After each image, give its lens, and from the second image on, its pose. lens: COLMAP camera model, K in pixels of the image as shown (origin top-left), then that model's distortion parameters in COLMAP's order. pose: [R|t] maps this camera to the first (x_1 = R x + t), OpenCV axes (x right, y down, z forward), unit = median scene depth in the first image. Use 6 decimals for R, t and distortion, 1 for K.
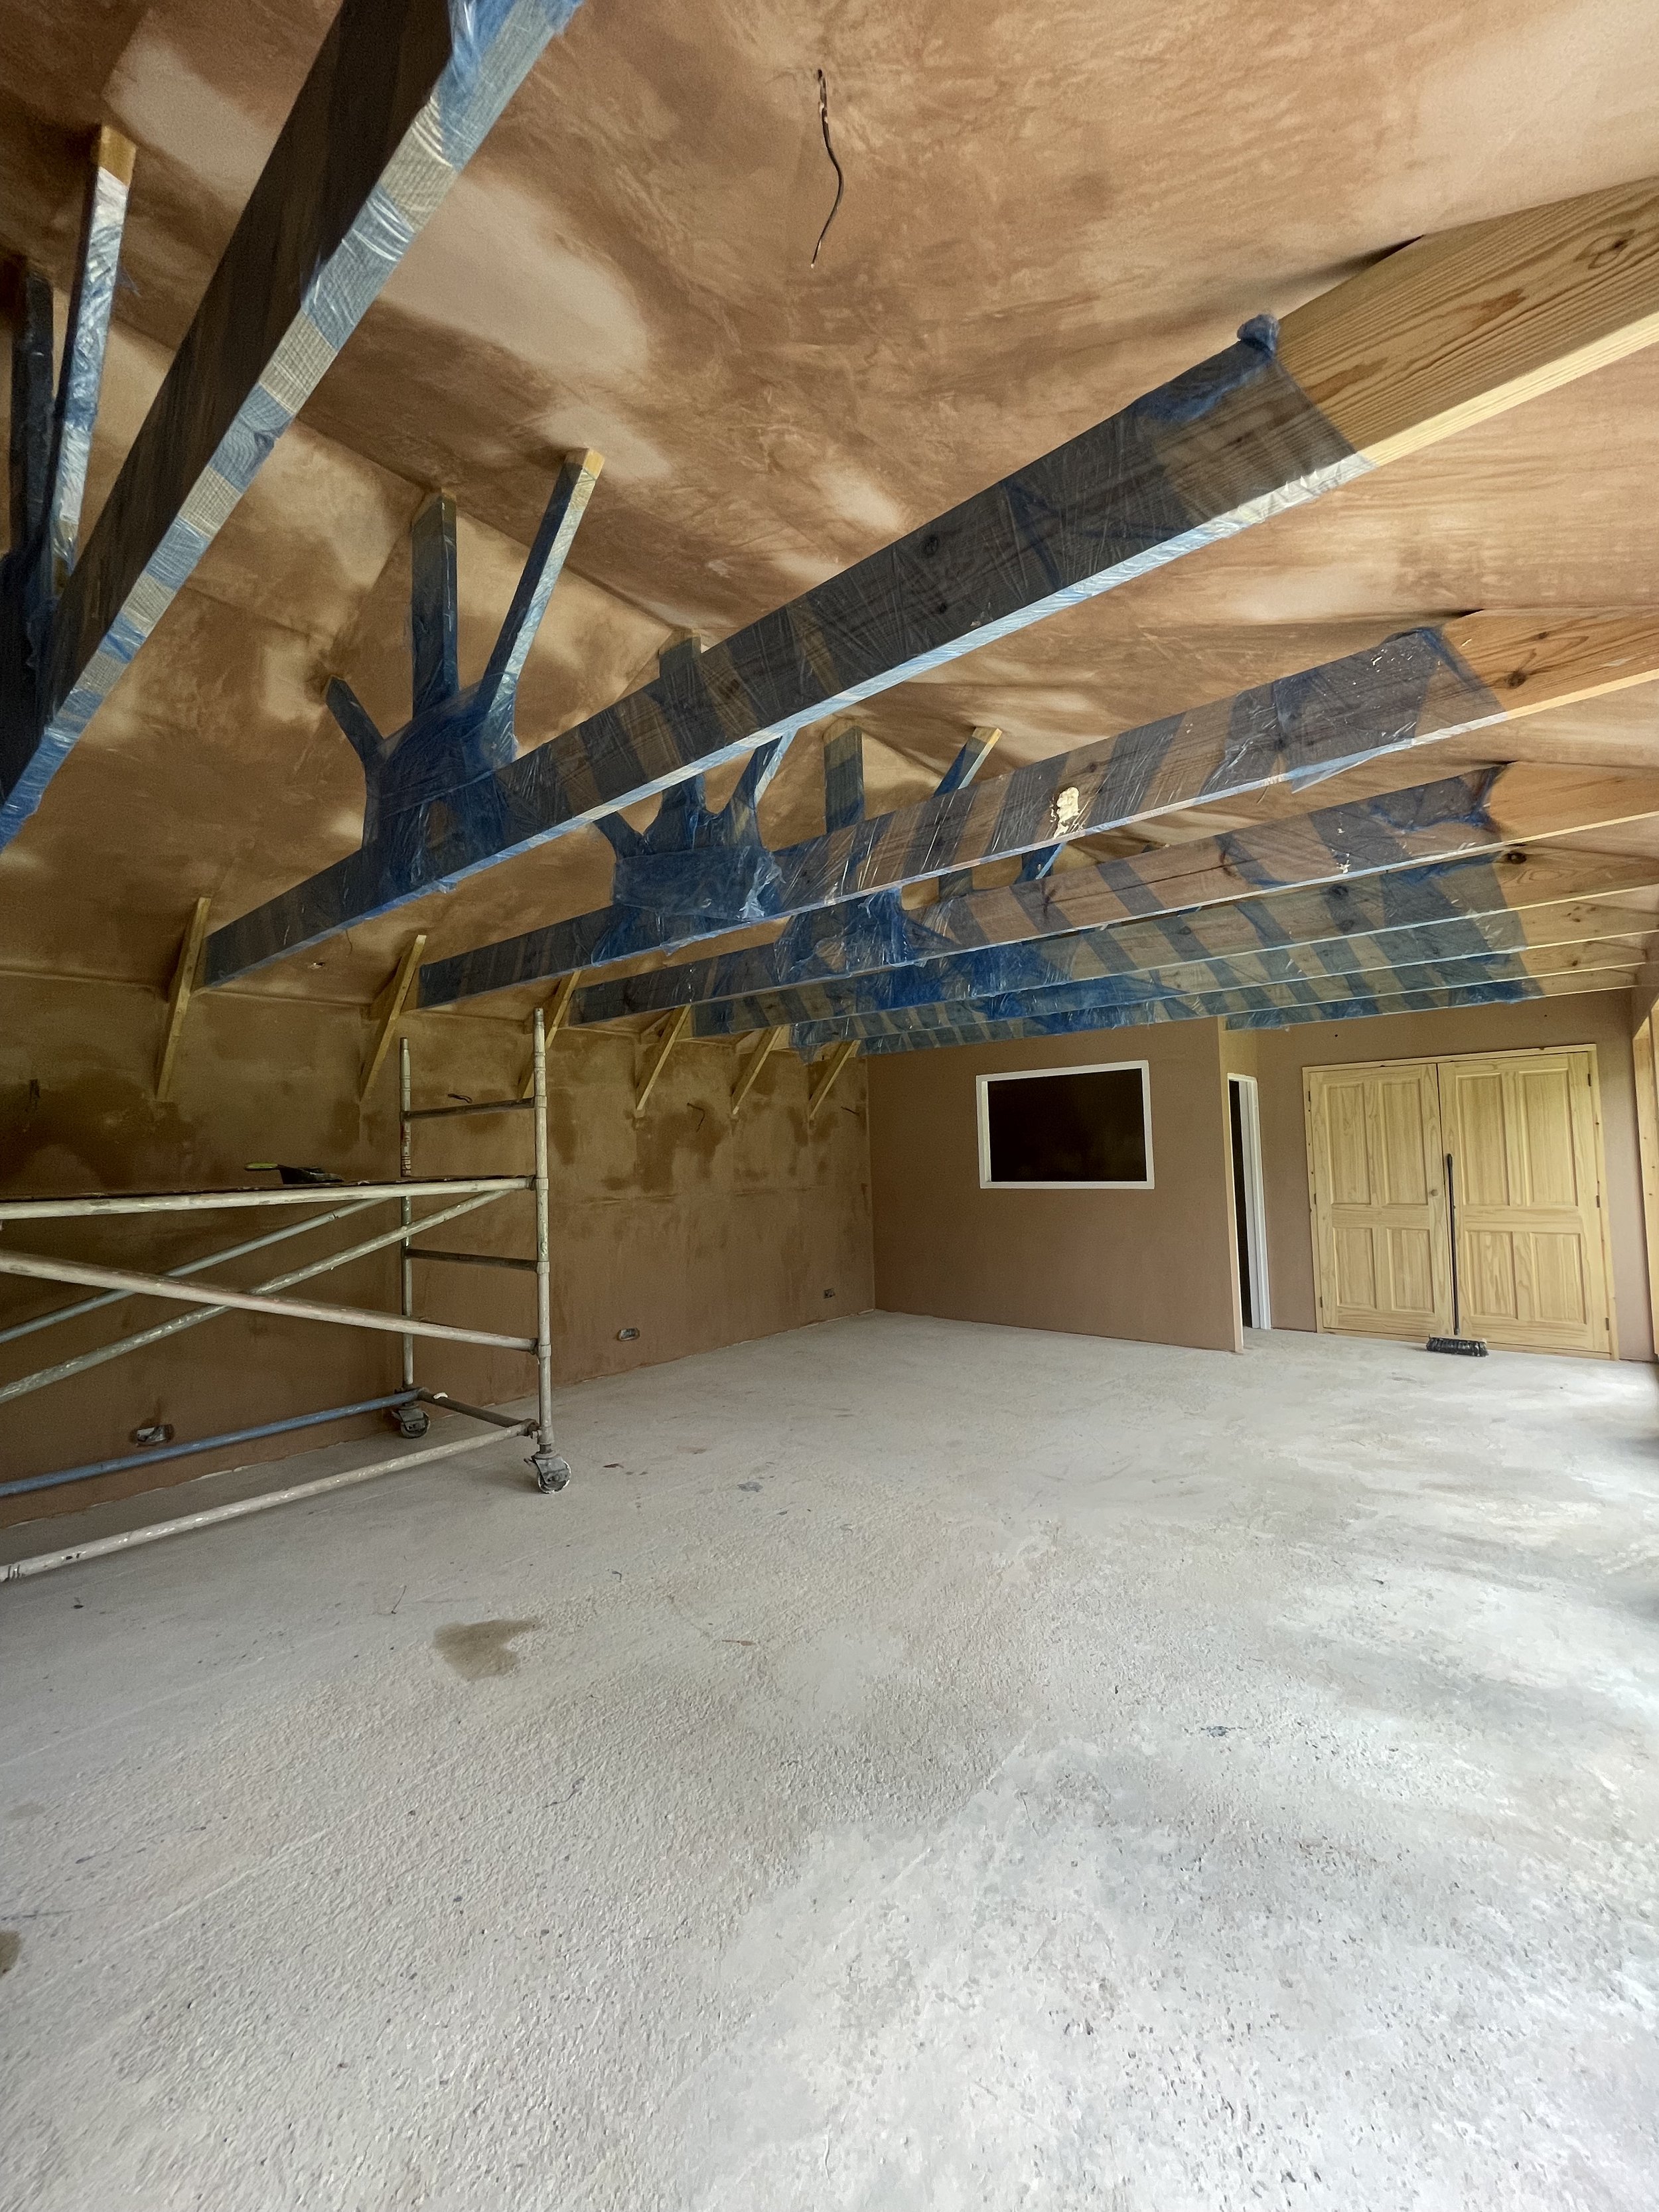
lens RADIAL K [[885.8, 0, 826.0], [0, 885.8, 1109.8], [0, 0, 1]] dist [-0.002280, 0.000288]
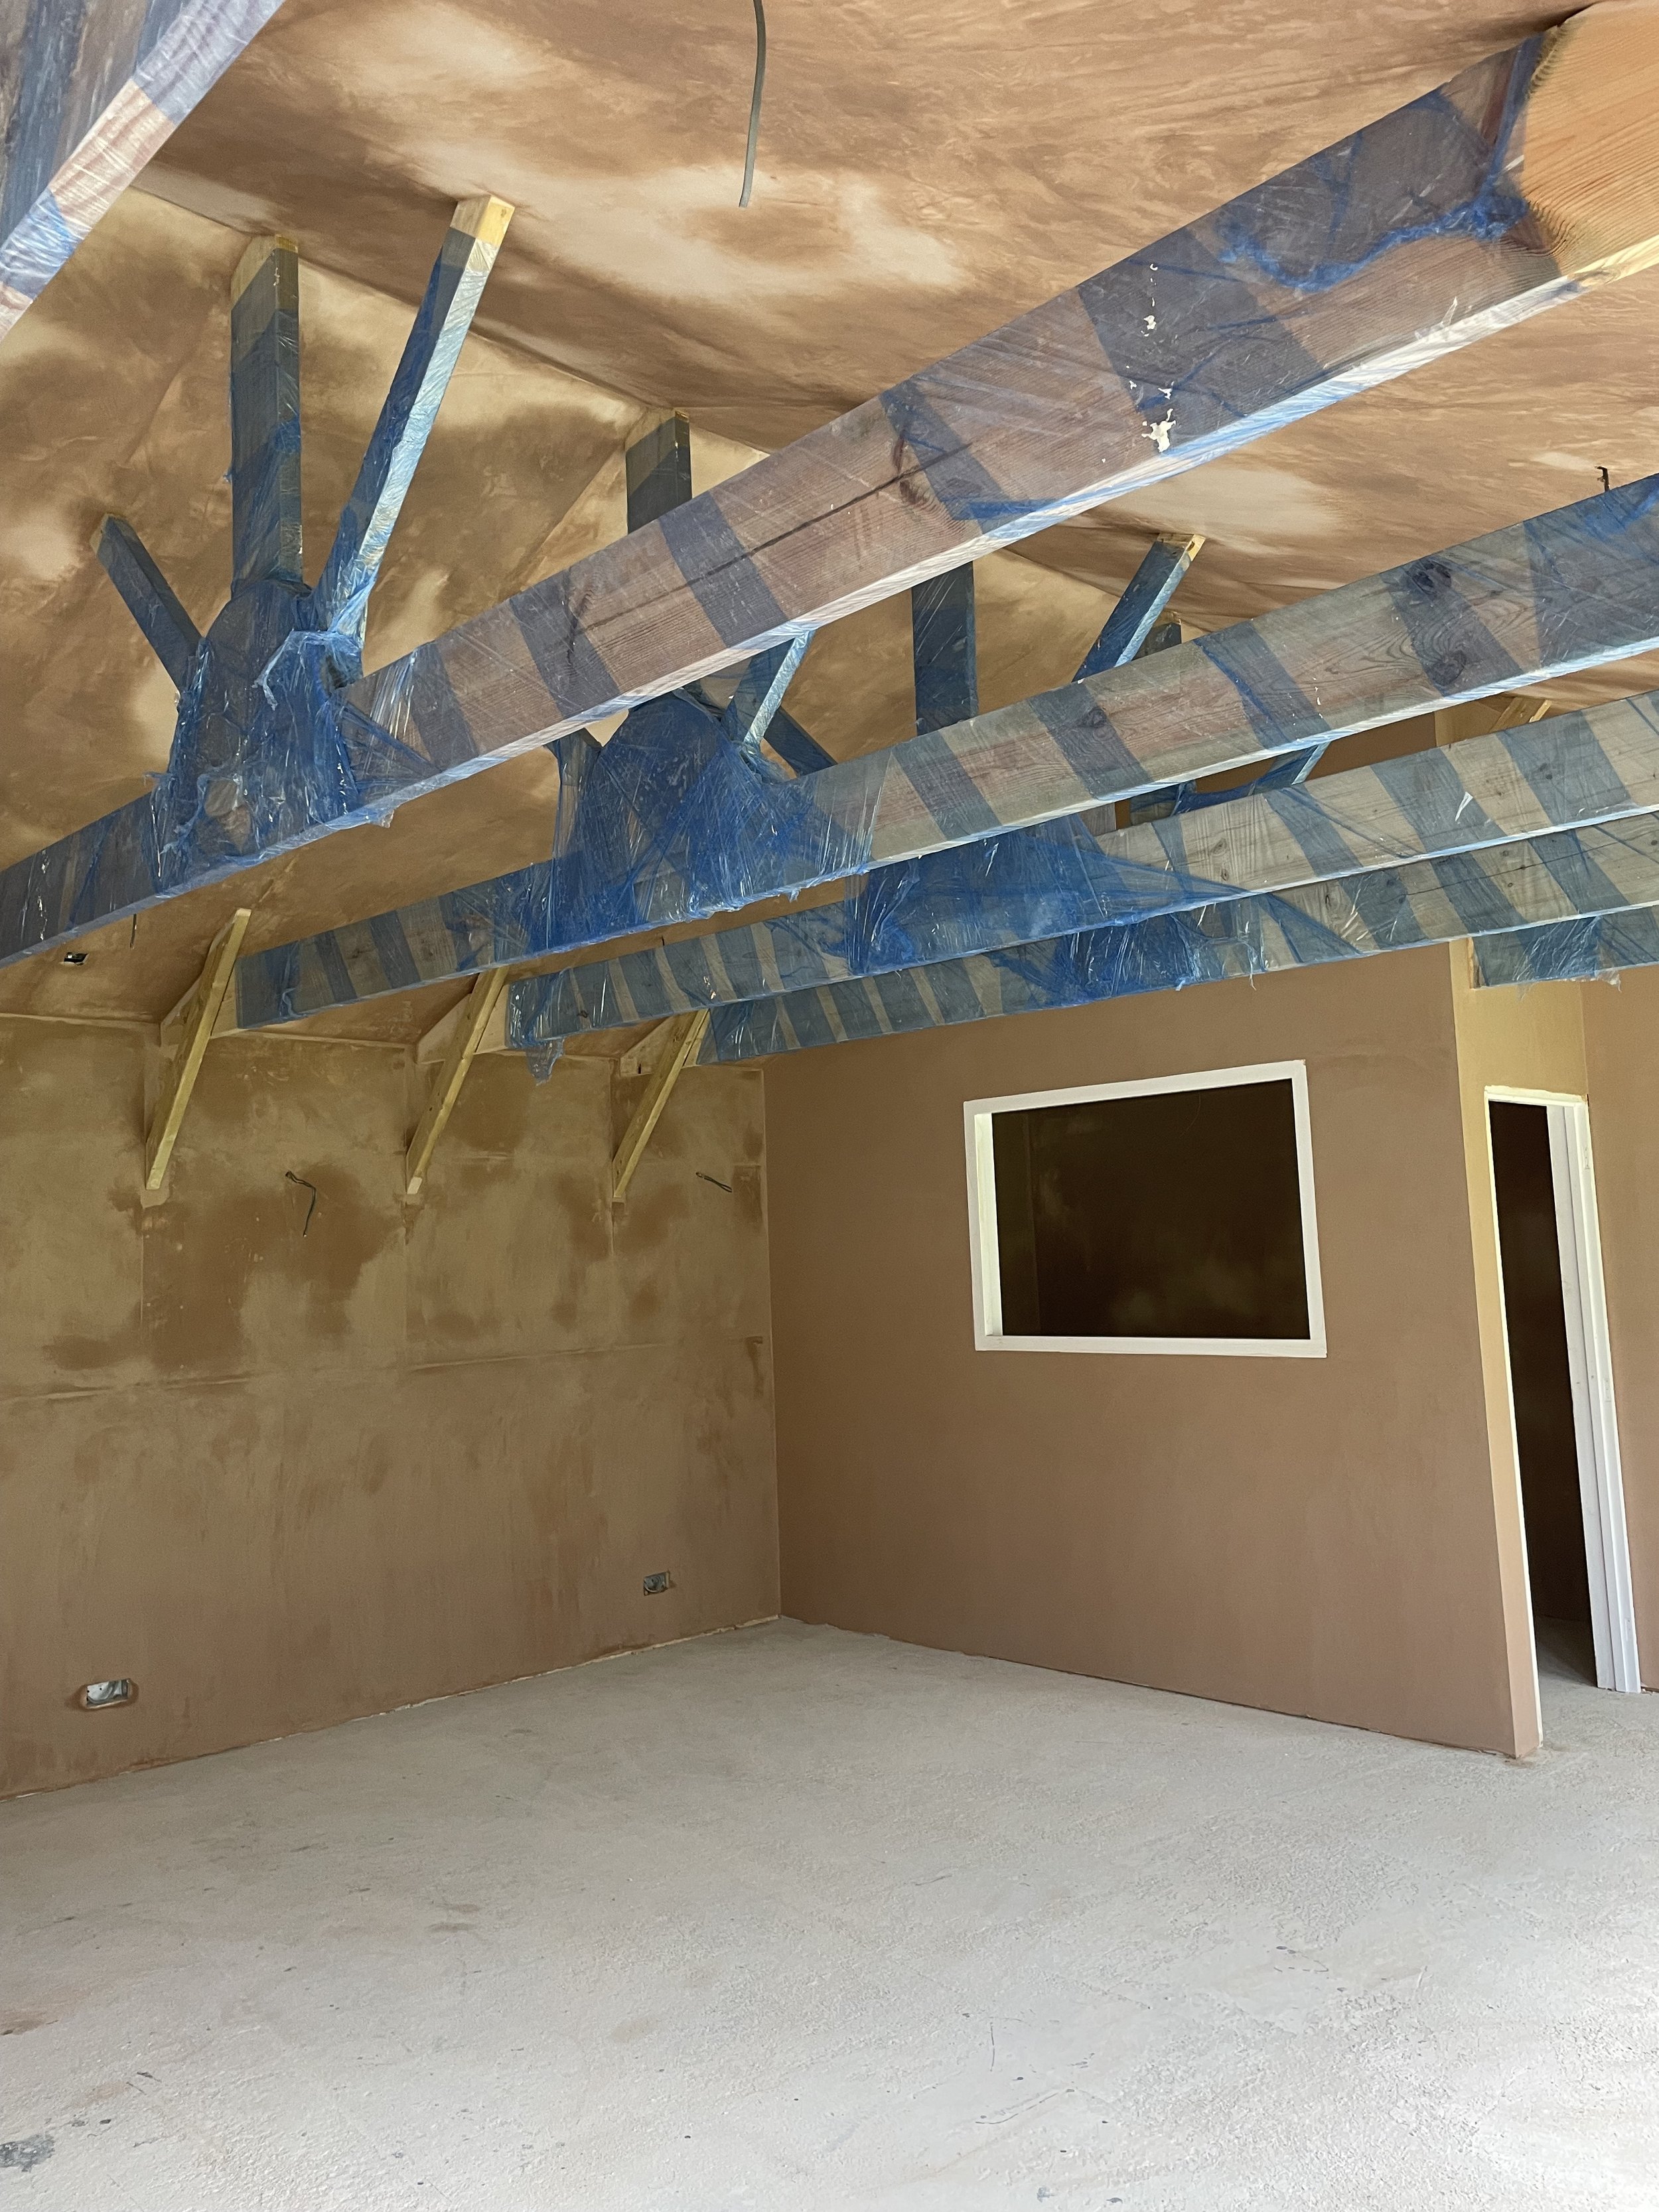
lens RADIAL K [[1675.6, 0, 831.0], [0, 1675.6, 1095.1], [0, 0, 1]] dist [0.052720, -0.065945]
pose [[0.995712, -0.016344, -0.091048, 0.244476], [0.012160, 0.998853, -0.046321, -0.004179], [0.091700, 0.045015, 0.994769, 0.185871]]
